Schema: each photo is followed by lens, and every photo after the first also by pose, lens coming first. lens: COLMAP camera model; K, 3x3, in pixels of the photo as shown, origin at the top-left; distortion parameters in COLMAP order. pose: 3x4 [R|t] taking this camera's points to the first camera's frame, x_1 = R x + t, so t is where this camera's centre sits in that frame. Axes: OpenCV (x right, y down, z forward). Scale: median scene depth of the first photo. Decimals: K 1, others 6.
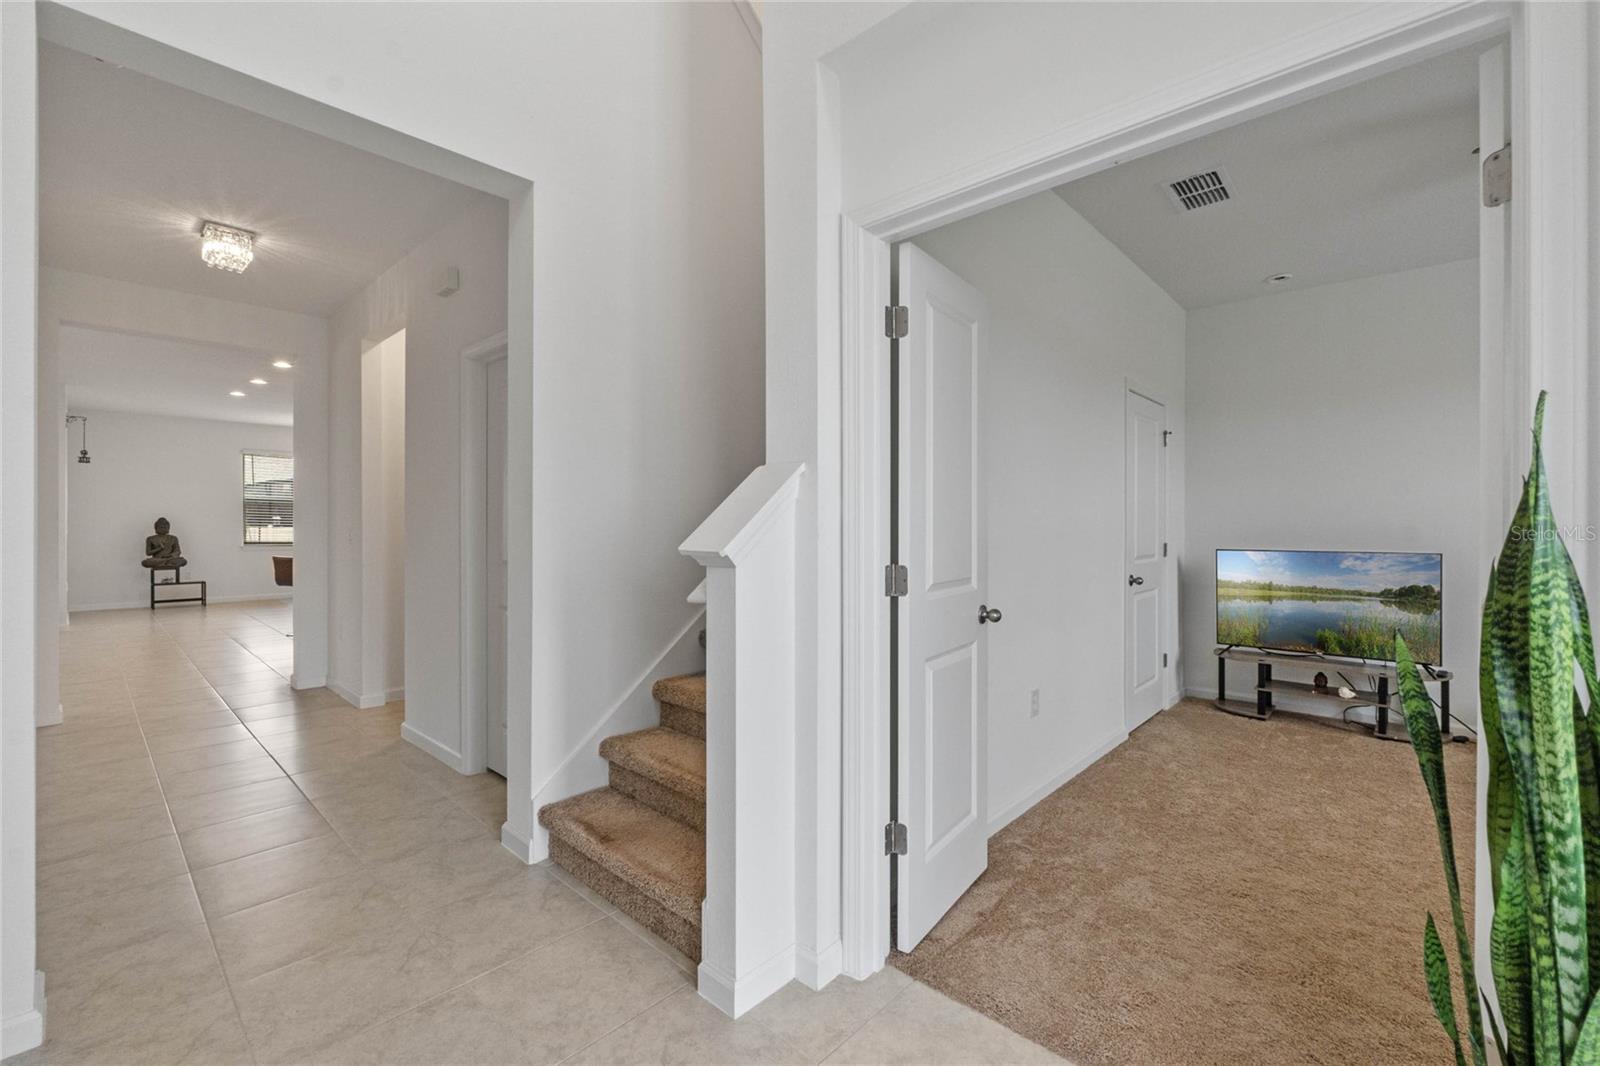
lens RADIAL K [[683.7, 0, 798.7], [0, 683.7, 523.6], [0, 0, 1]] dist [-0.000069, -0.000048]
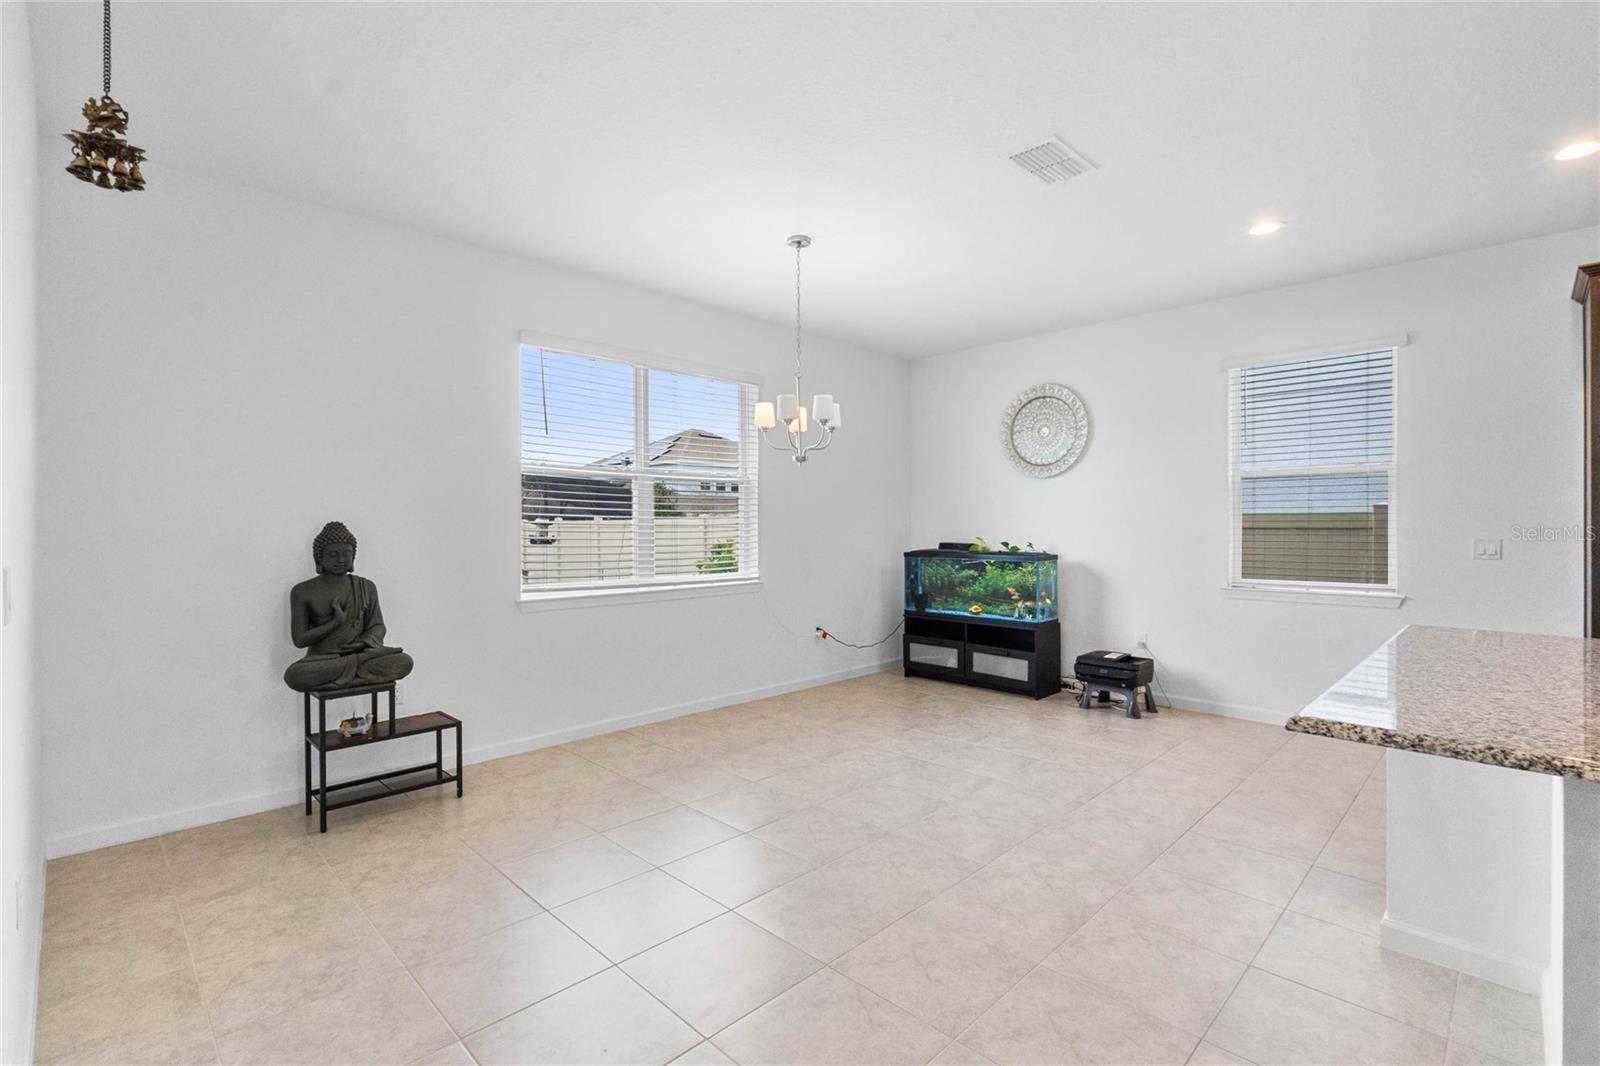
lens RADIAL K [[729.8, 0, 797.3], [0, 729.8, 528.8], [0, 0, 1]] dist [-0.000154, -0.000428]
pose [[0.999471, -0.001188, -0.032508, -0.713637], [0.001386, 0.999981, 0.006066, -0.007642], [0.032500, -0.006108, 0.999453, 0.677800]]
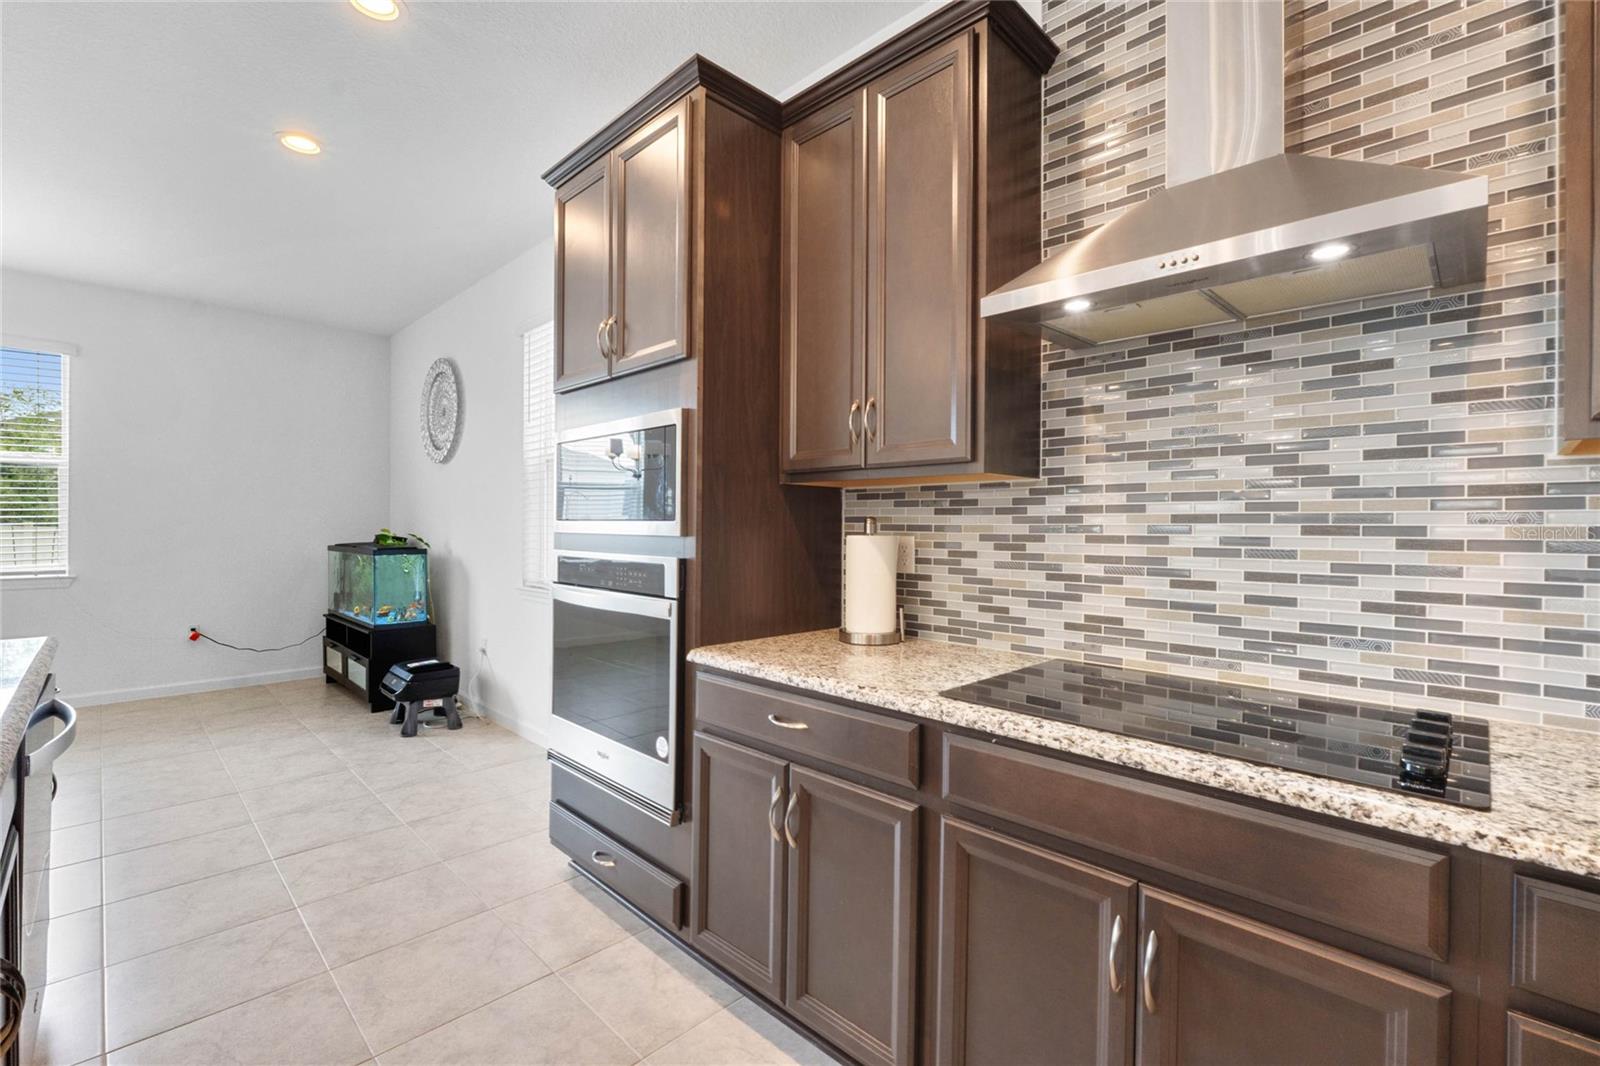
lens RADIAL K [[692.8, 0, 799.4], [0, 692.8, 528.4], [0, 0, 1]] dist [-0.002729, -0.000748]
pose [[0.999671, 0.007480, -0.024515, -0.268187], [-0.007413, 0.999969, 0.002830, -0.001408], [0.024535, -0.002648, 0.999695, 0.777432]]
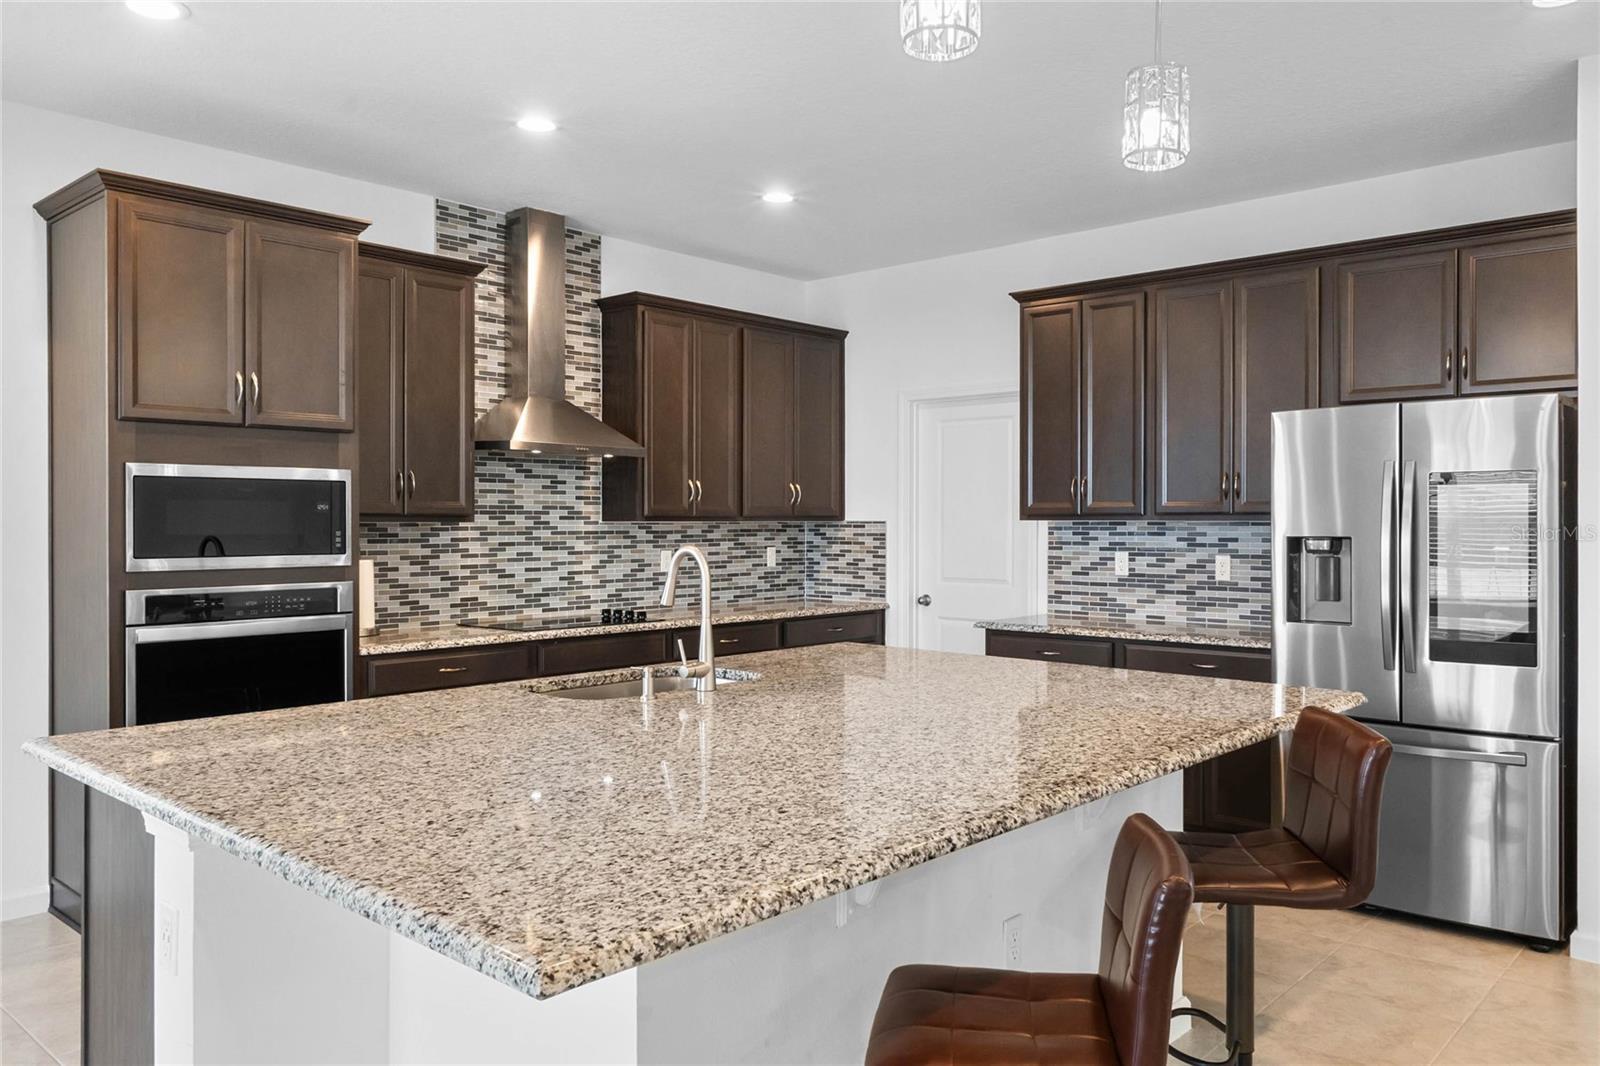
lens RADIAL K [[1182.3, 0, 809.3], [0, 1182.3, 524.3], [0, 0, 1]] dist [0.011182, 0.002313]
pose [[-0.022759, -0.002901, 0.999737, -0.743562], [0.001673, 0.999994, 0.002940, -0.014623], [-0.999740, 0.001739, -0.022754, 0.806872]]
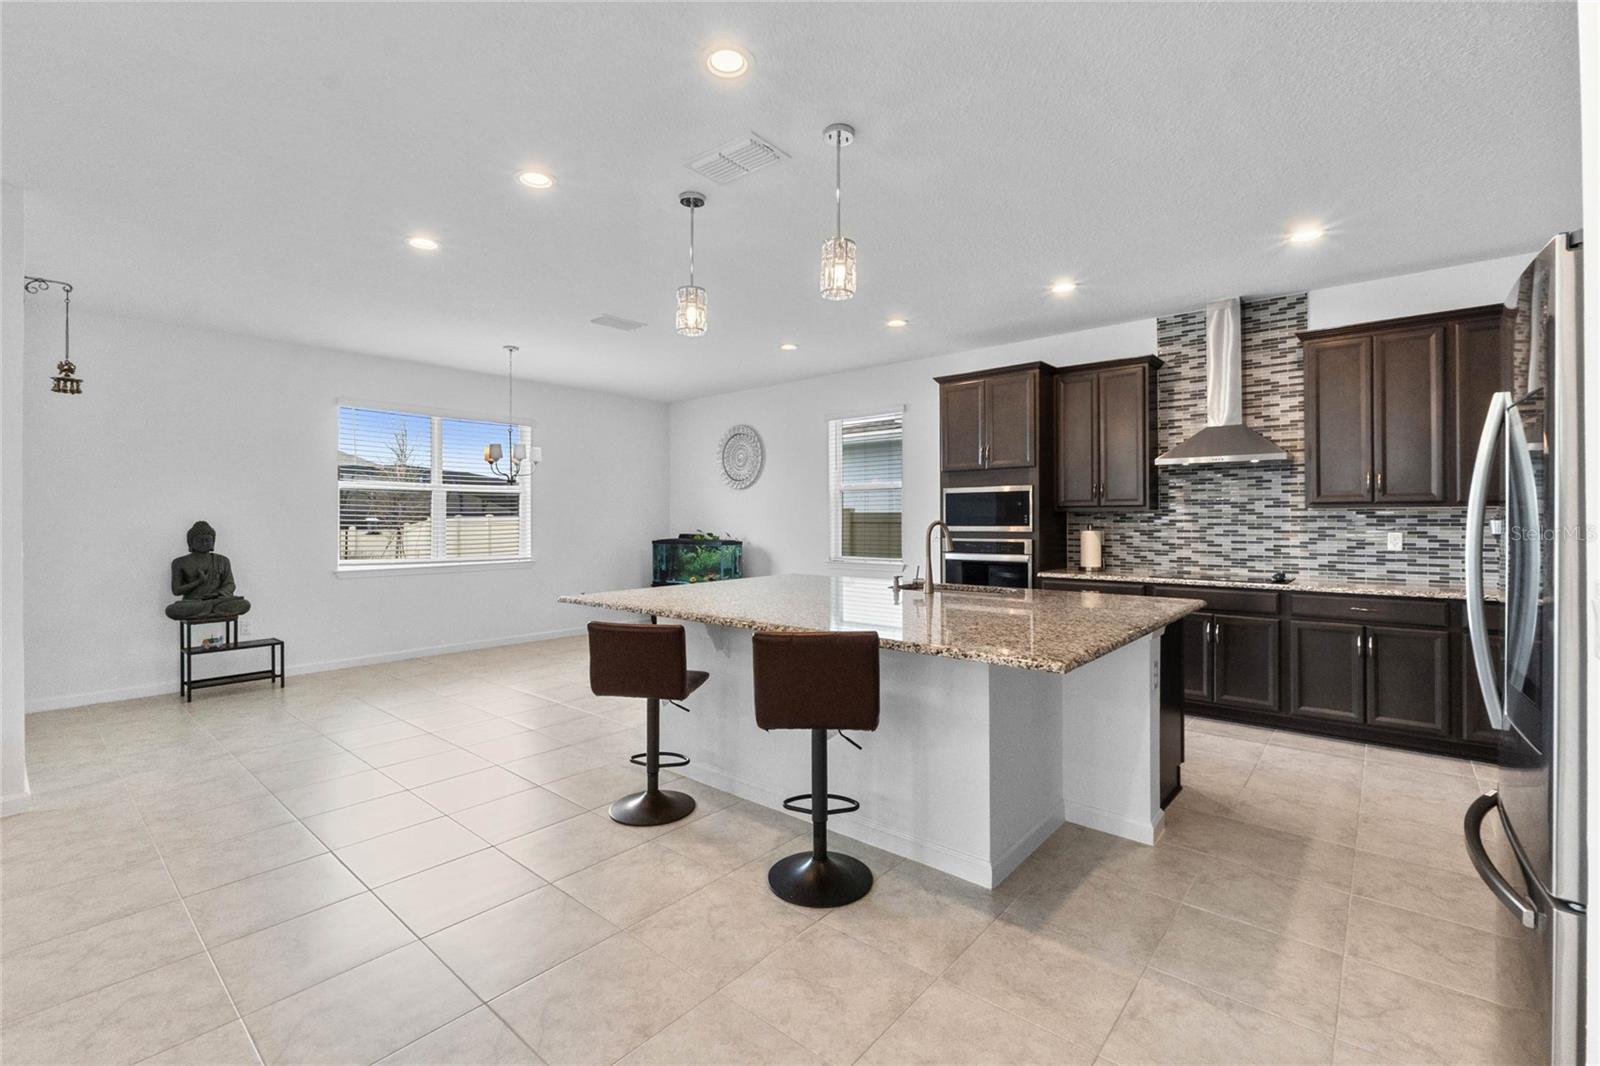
lens RADIAL K [[692.8, 0, 801.5], [0, 692.8, 515.9], [0, 0, 1]] dist [-0.002729, -0.000748]
pose [[0.998804, -0.003409, 0.048783, -0.503261], [0.003703, 0.999976, -0.005932, -0.008072], [-0.048762, 0.006105, 0.998792, 0.454637]]
